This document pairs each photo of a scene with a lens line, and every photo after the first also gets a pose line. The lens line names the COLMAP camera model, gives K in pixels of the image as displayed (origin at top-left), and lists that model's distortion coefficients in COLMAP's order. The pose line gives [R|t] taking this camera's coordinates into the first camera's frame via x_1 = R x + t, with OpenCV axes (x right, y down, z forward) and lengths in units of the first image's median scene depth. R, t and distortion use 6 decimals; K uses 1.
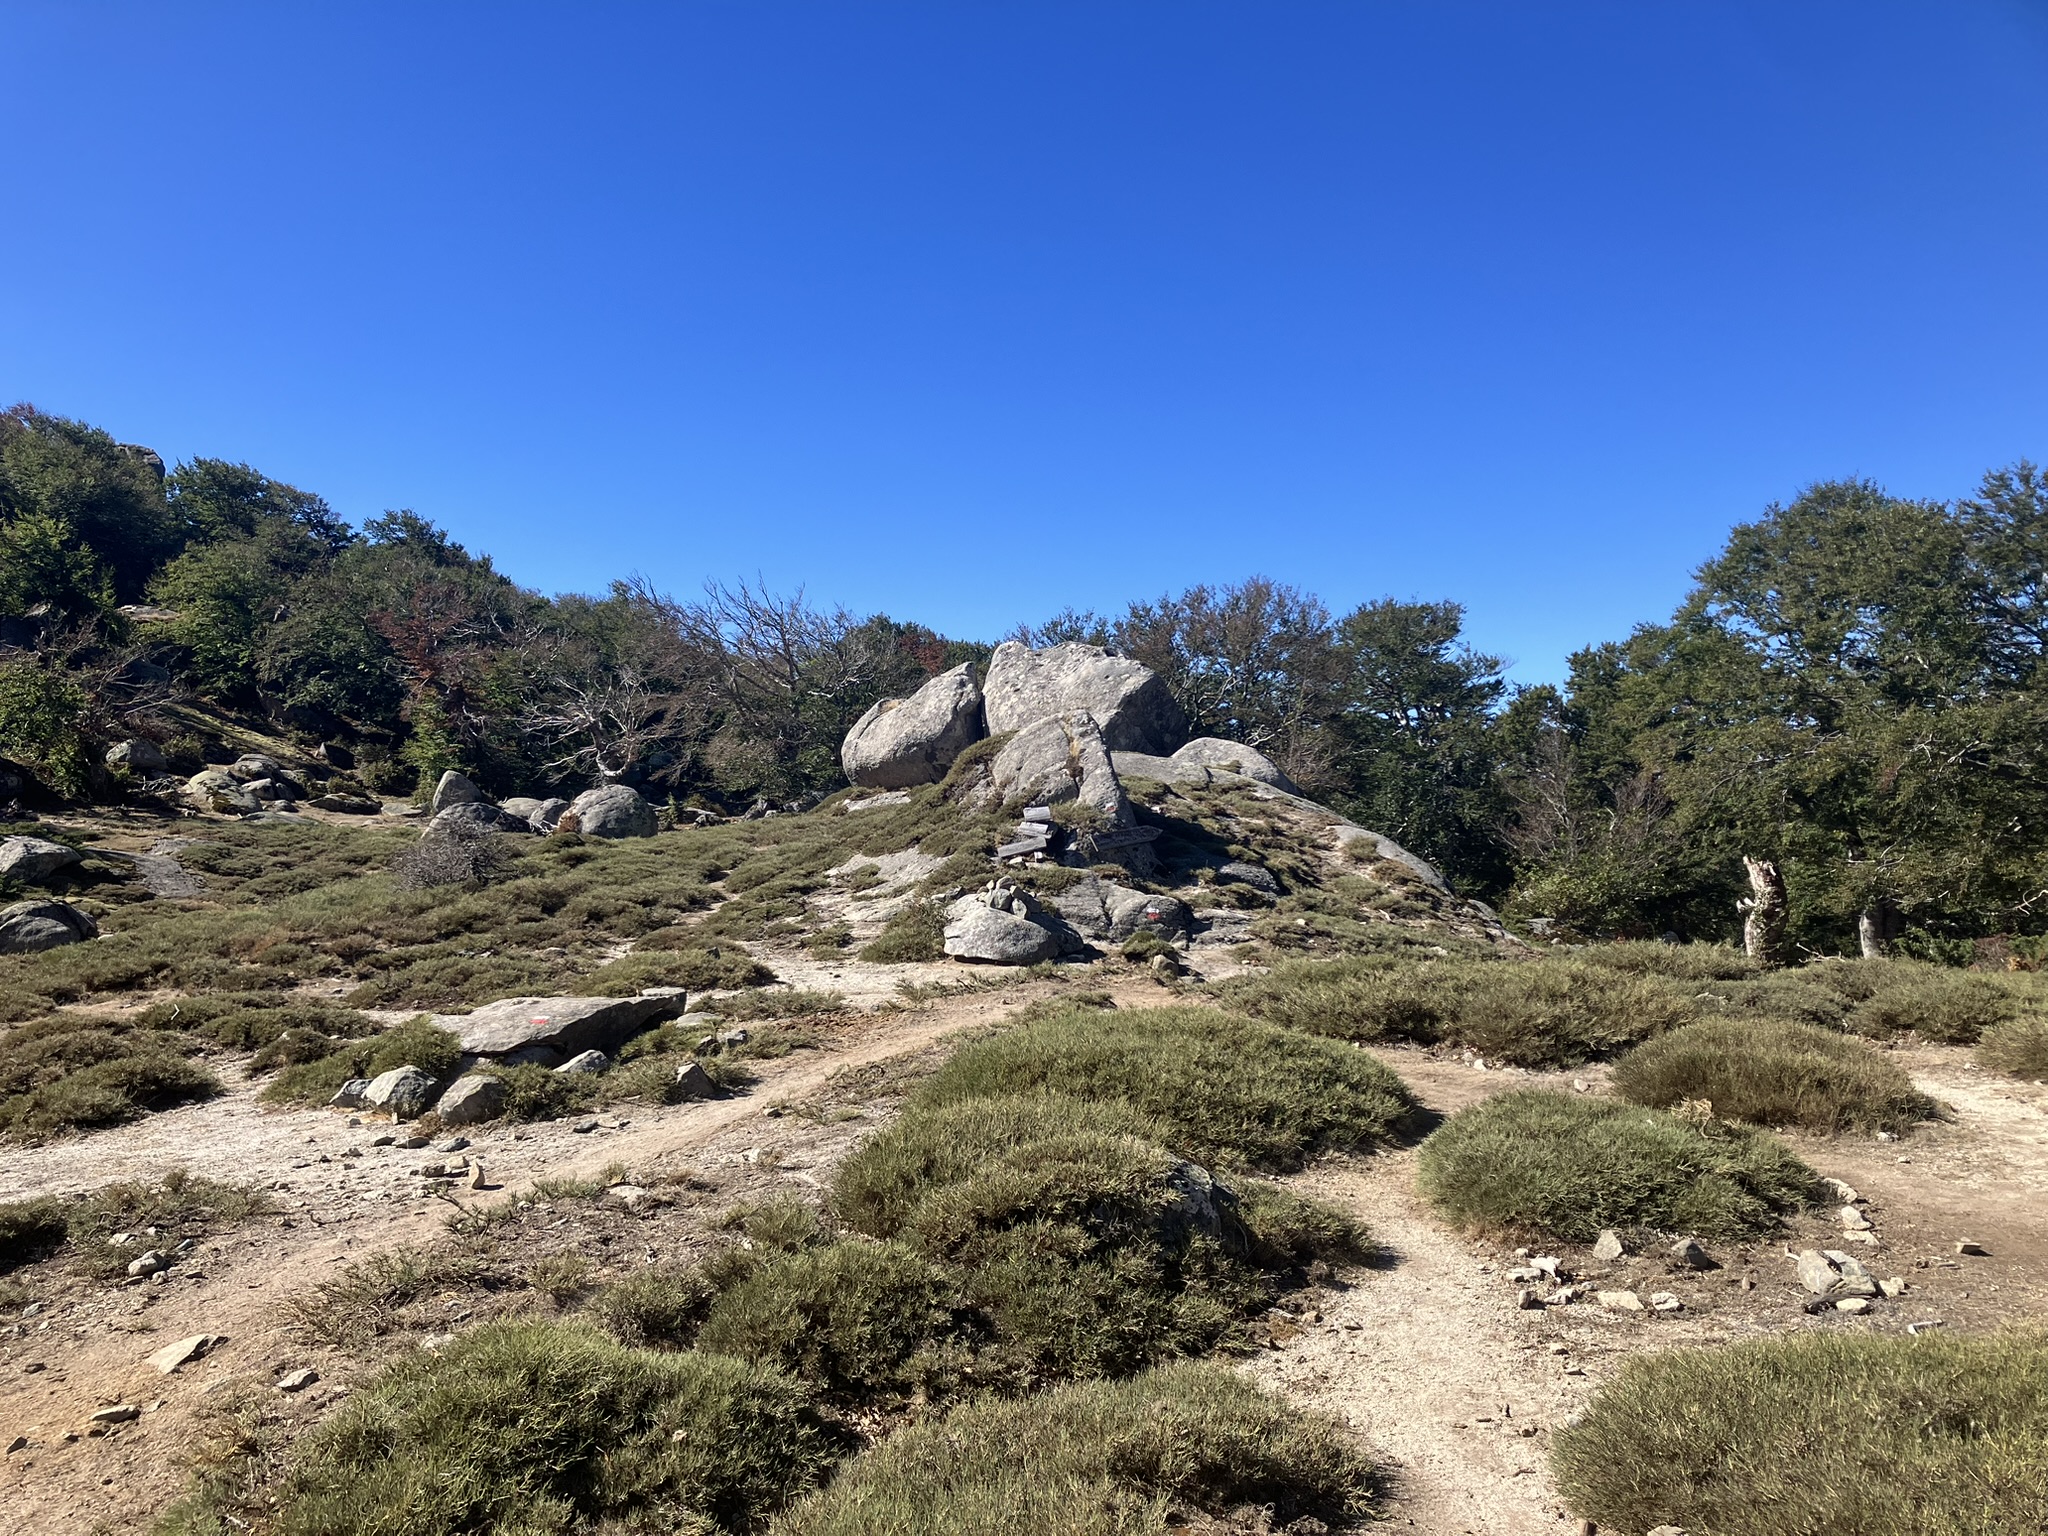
lens RADIAL K [[1650.0, 0, 1022.3], [0, 1650.0, 797.1], [0, 0, 1]] dist [-0.001703, 0.004269]
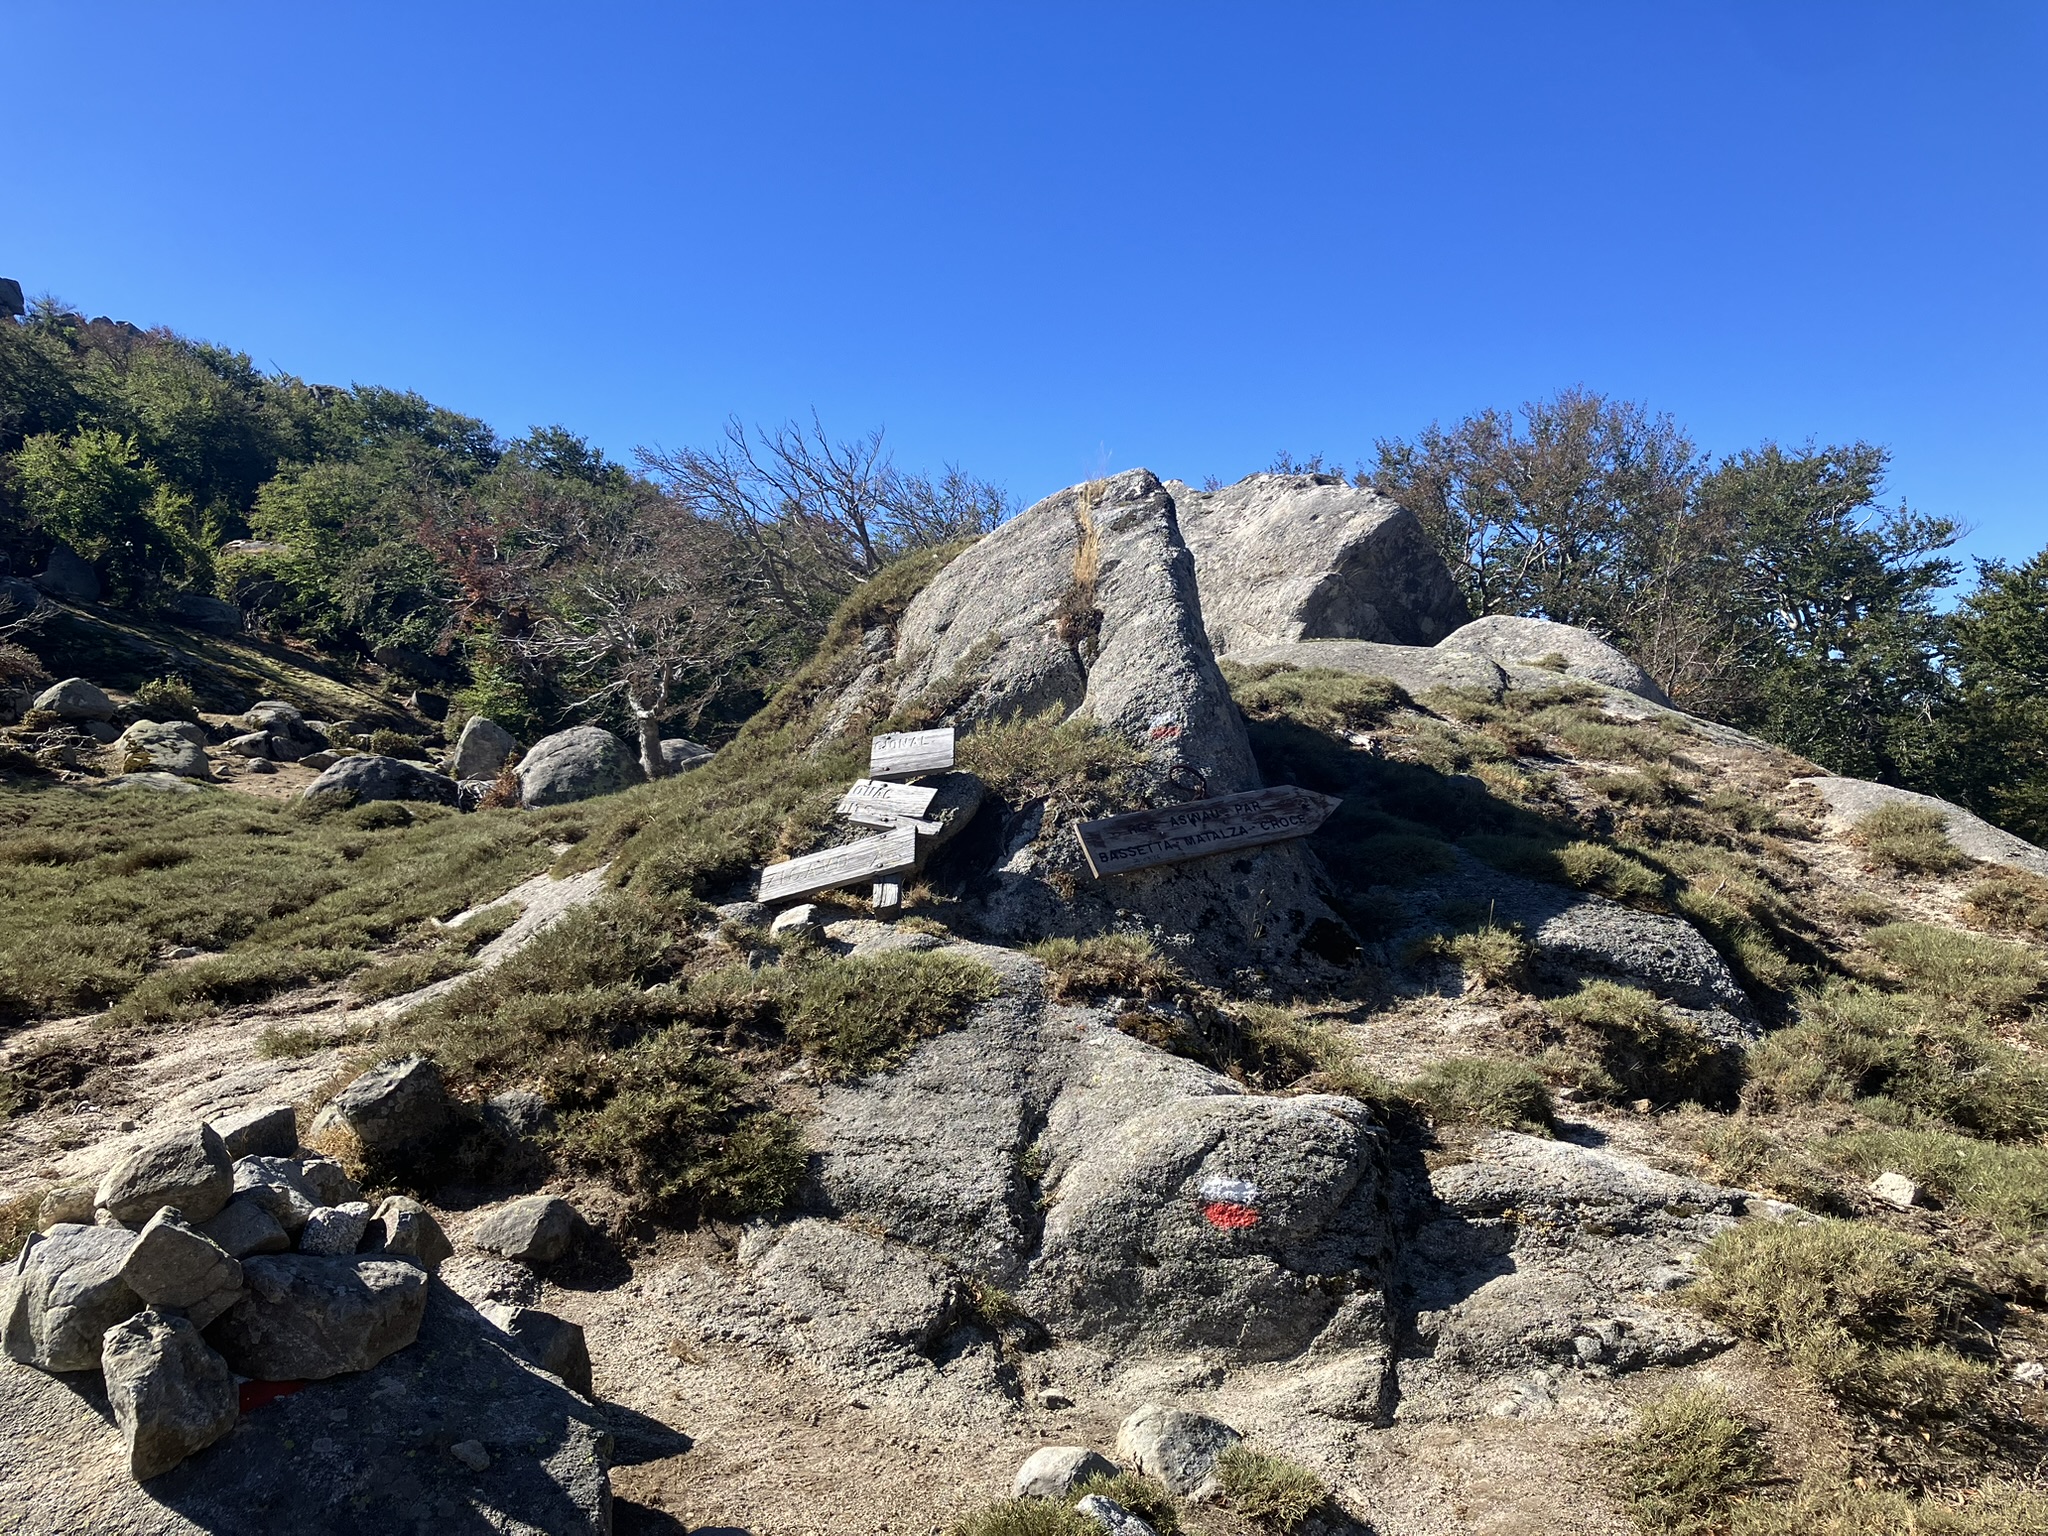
lens RADIAL K [[1747.8, 0, 1024.0], [0, 1747.8, 768.0], [0, 0, 1]] dist [0.000096, -0.007431]
pose [[0.987672, -0.011914, -0.156081, 0.045505], [0.013525, 0.999866, 0.009266, 0.005909], [0.155949, -0.011263, 0.987701, 0.394383]]
